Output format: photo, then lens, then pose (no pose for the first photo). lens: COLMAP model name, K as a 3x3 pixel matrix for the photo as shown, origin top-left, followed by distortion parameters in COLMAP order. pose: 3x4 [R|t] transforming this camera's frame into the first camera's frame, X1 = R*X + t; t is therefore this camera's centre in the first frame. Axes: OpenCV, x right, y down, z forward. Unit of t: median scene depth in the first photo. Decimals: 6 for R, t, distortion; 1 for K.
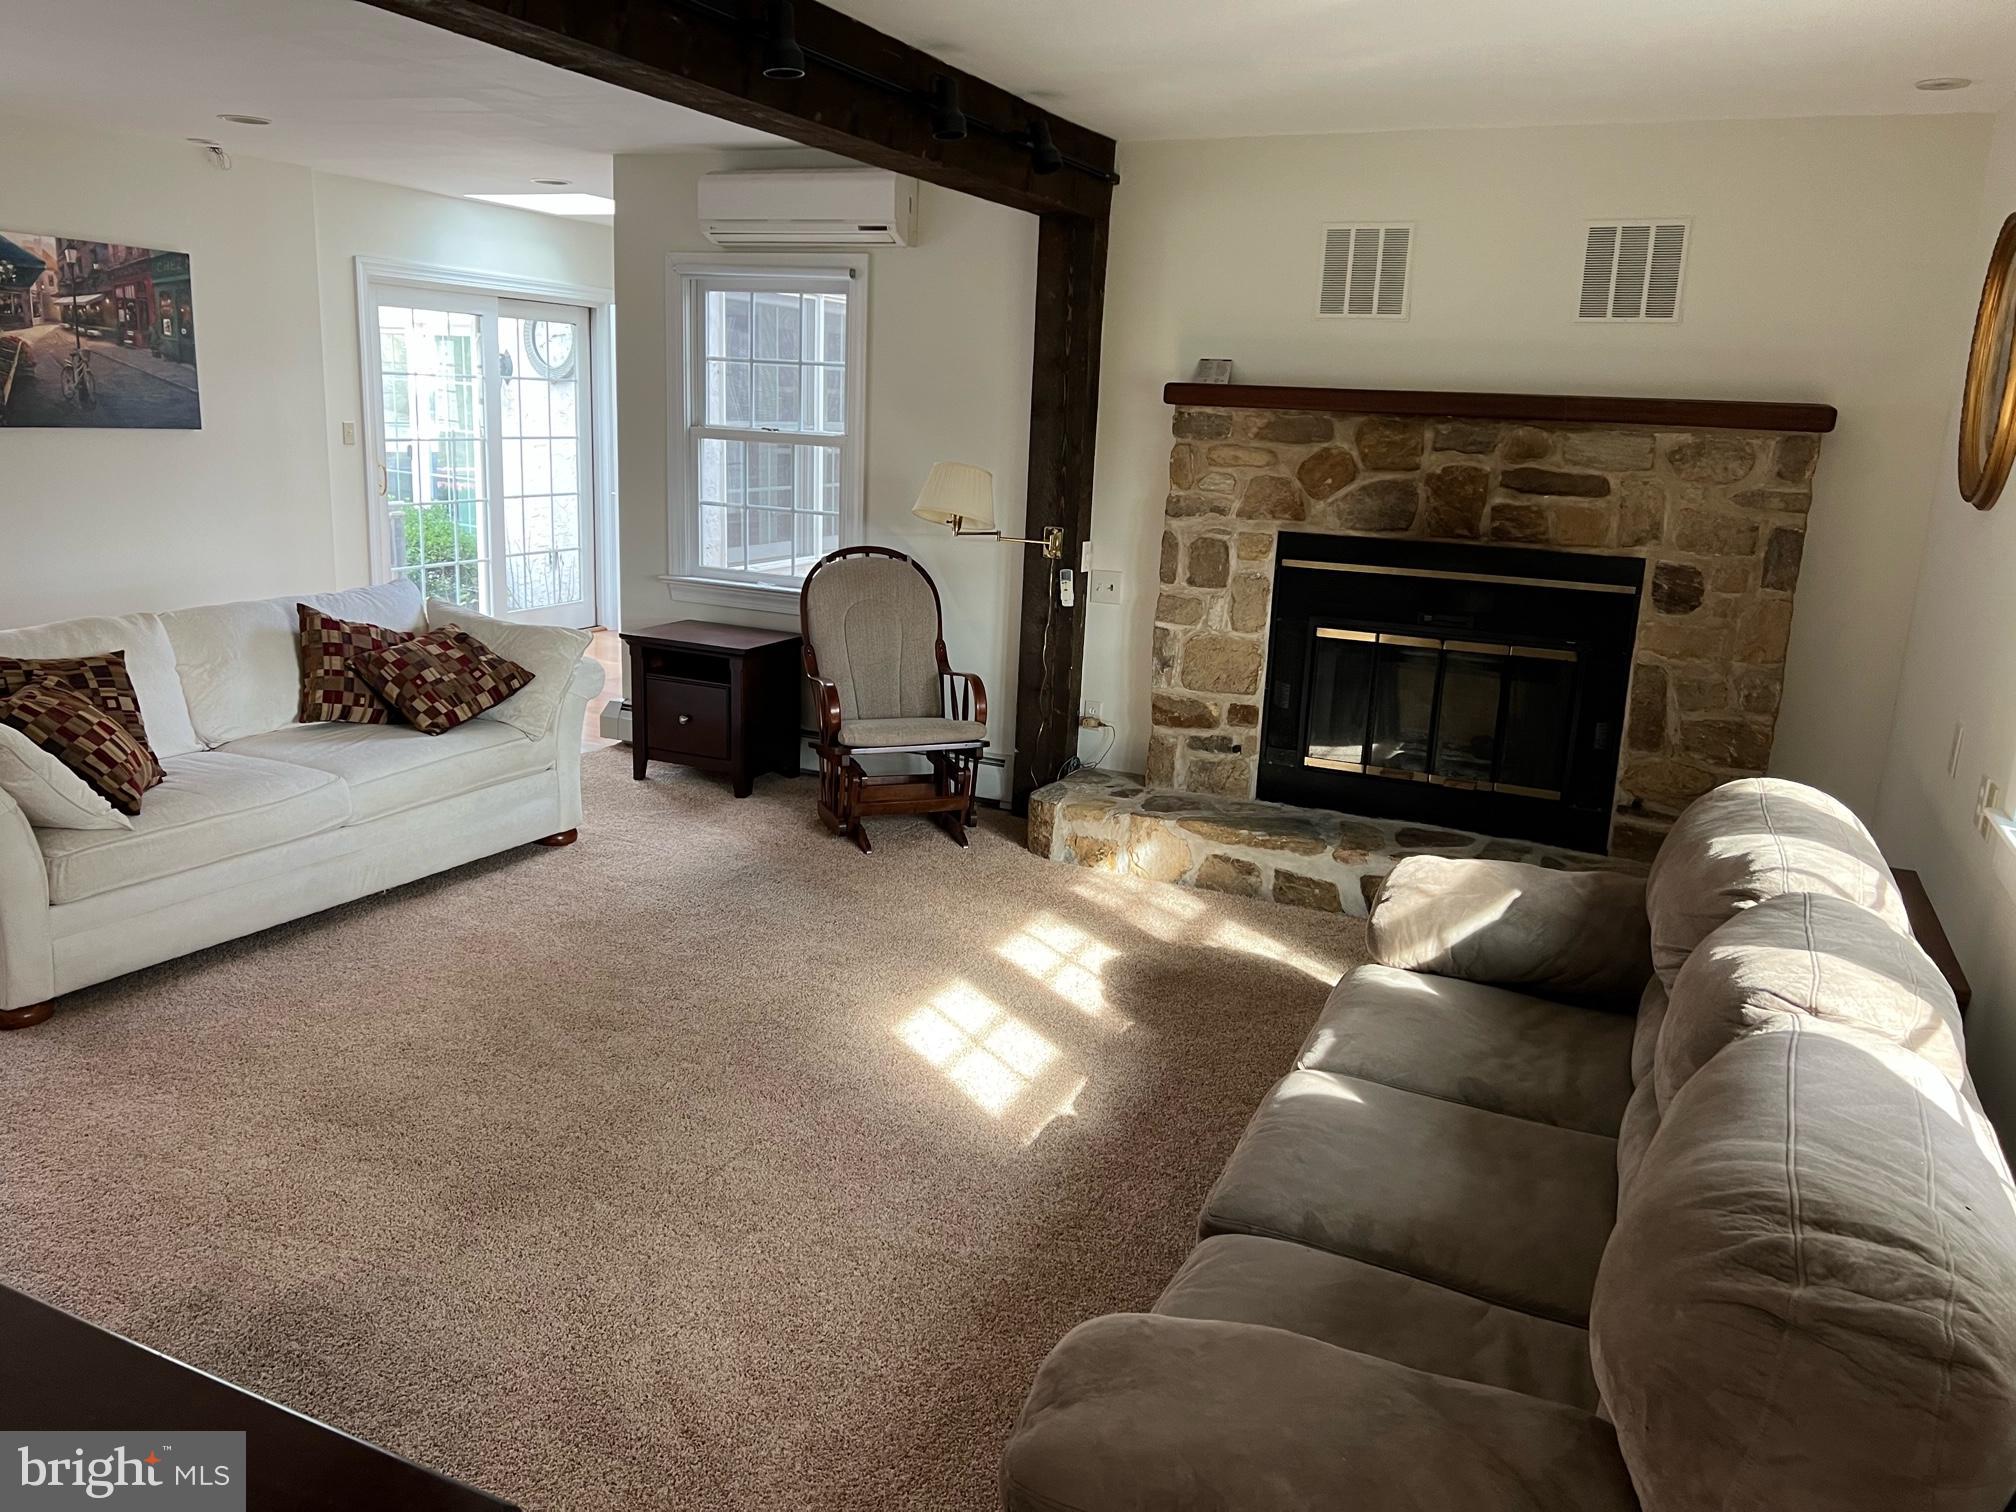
lens RADIAL K [[1513.5, 0, 1008.0], [0, 1513.5, 756.0], [0, 0, 1]] dist [0.010915, -0.000514]
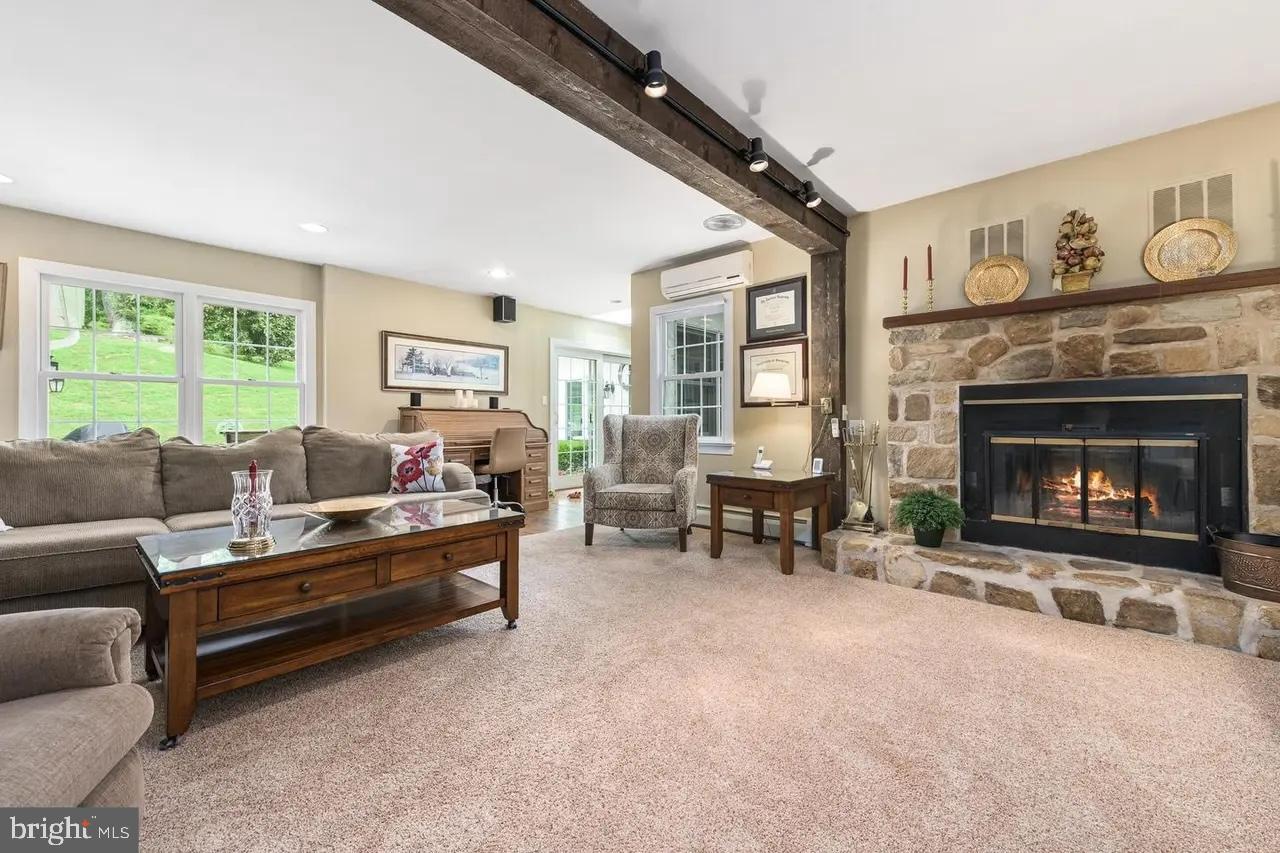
lens RADIAL K [[508.6, 0, 640.0], [0, 508.6, 426.5], [0, 0, 1]] dist [-0.028522, 0.008021]
pose [[0.952702, -0.046448, -0.300336, -0.005288], [-0.020787, 0.975978, -0.216876, 0.036534], [0.303195, 0.212861, 0.928850, 0.356208]]
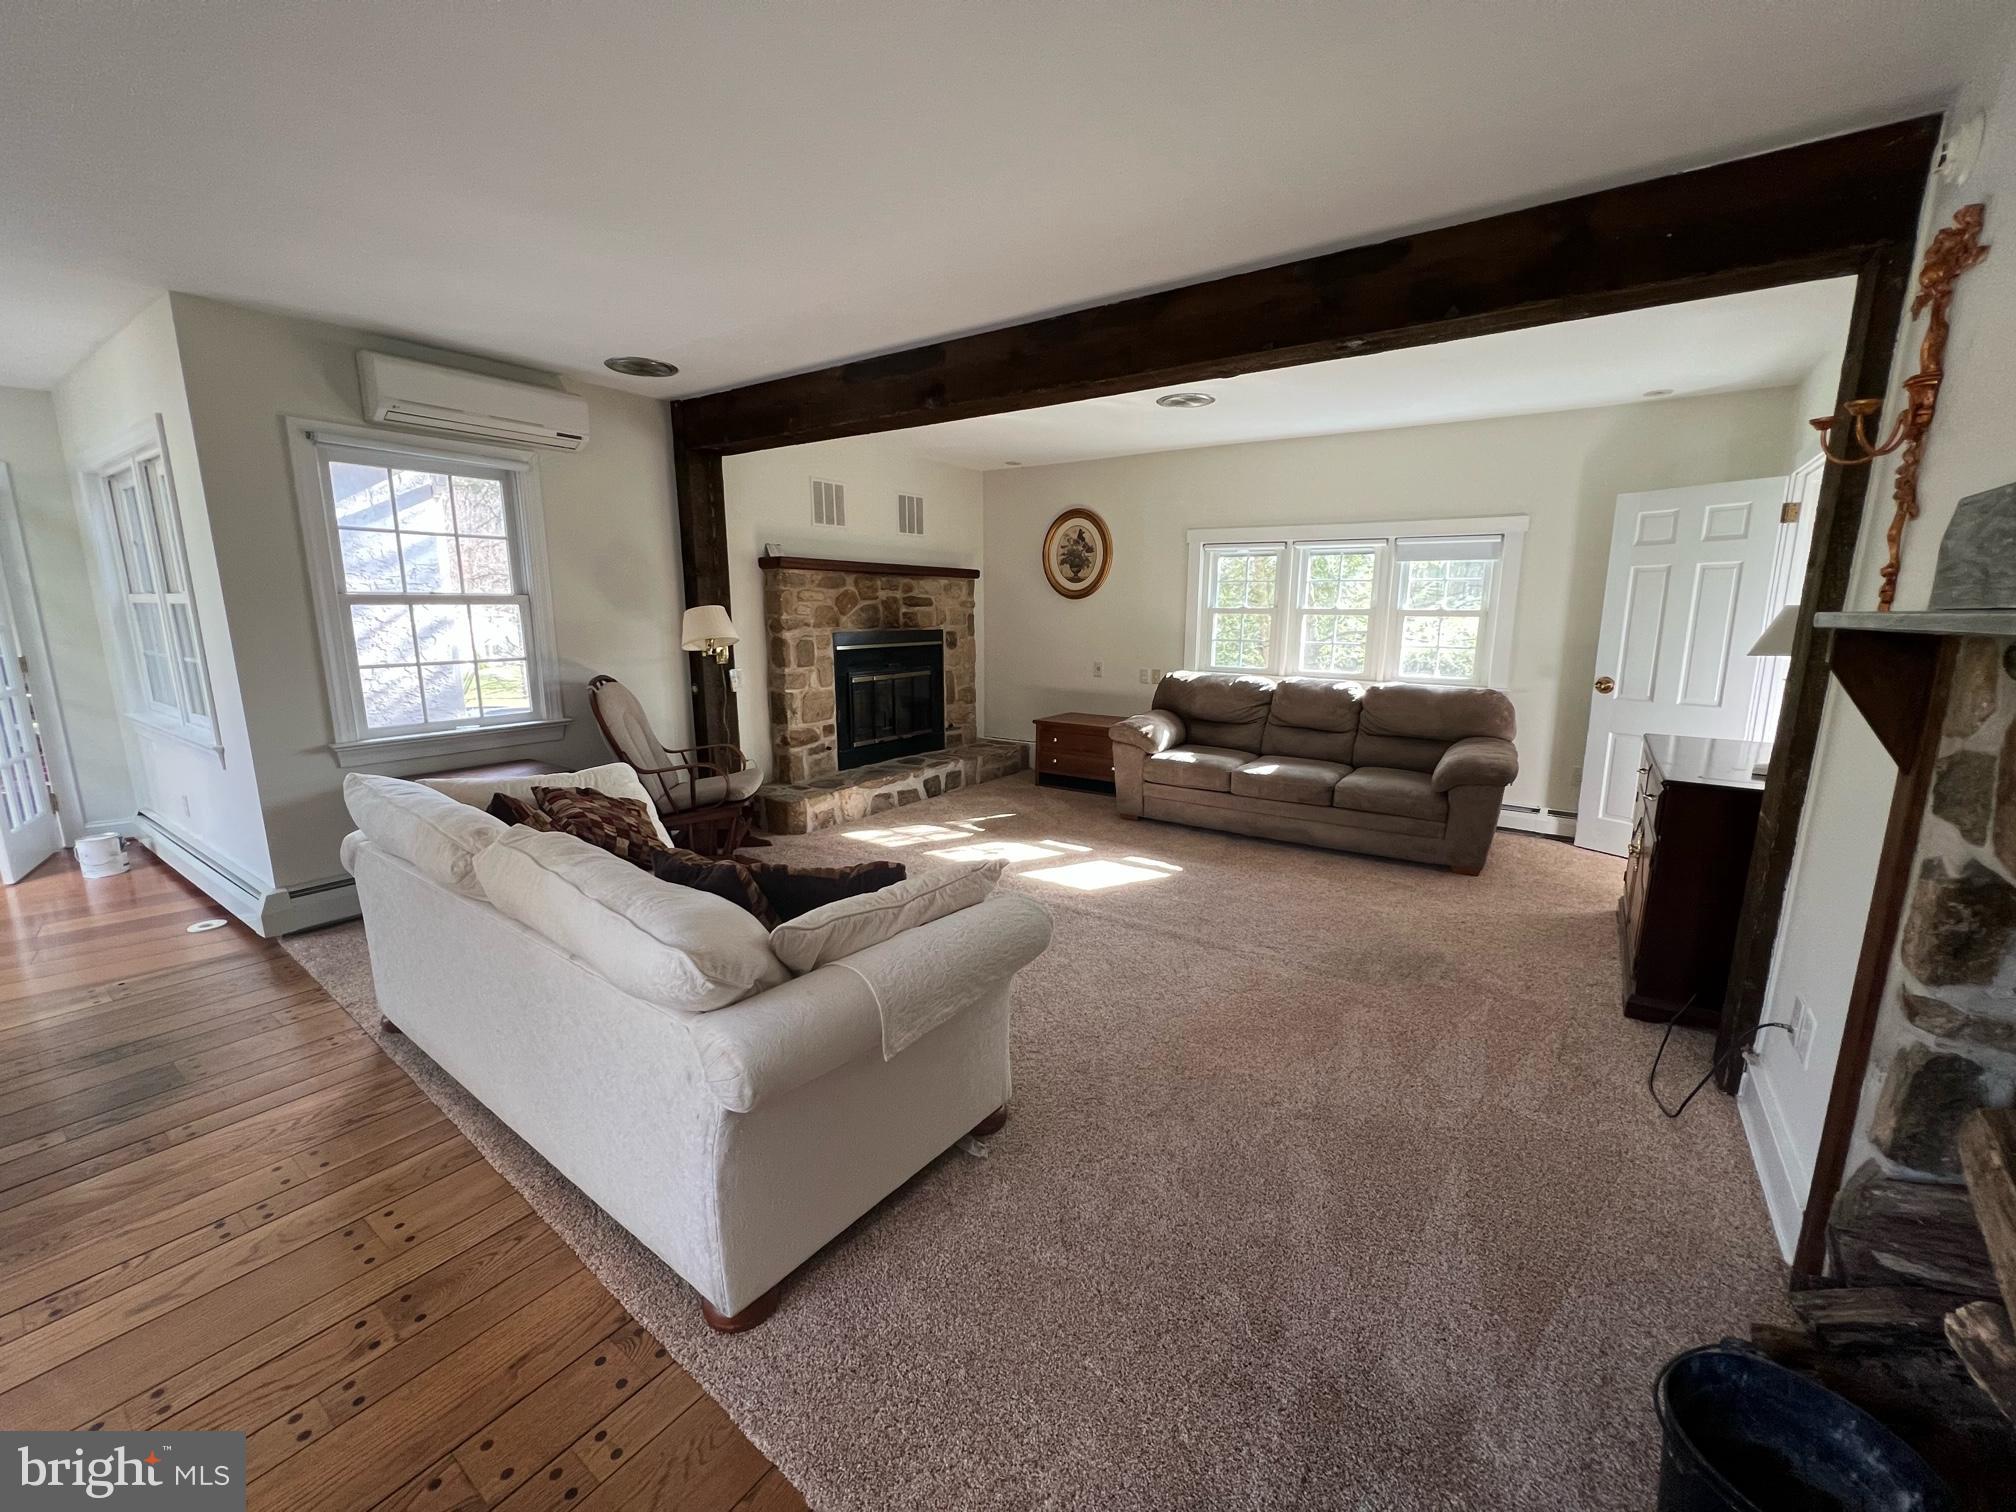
lens RADIAL K [[812.2, 0, 1008.0], [0, 812.2, 756.0], [0, 0, 1]] dist [-0.000149, -0.000023]
pose [[0.173268, -0.222368, 0.959443, -0.862457], [0.222357, 0.957857, 0.181844, -0.142599], [-0.959446, 0.181831, 0.215411, 0.610464]]
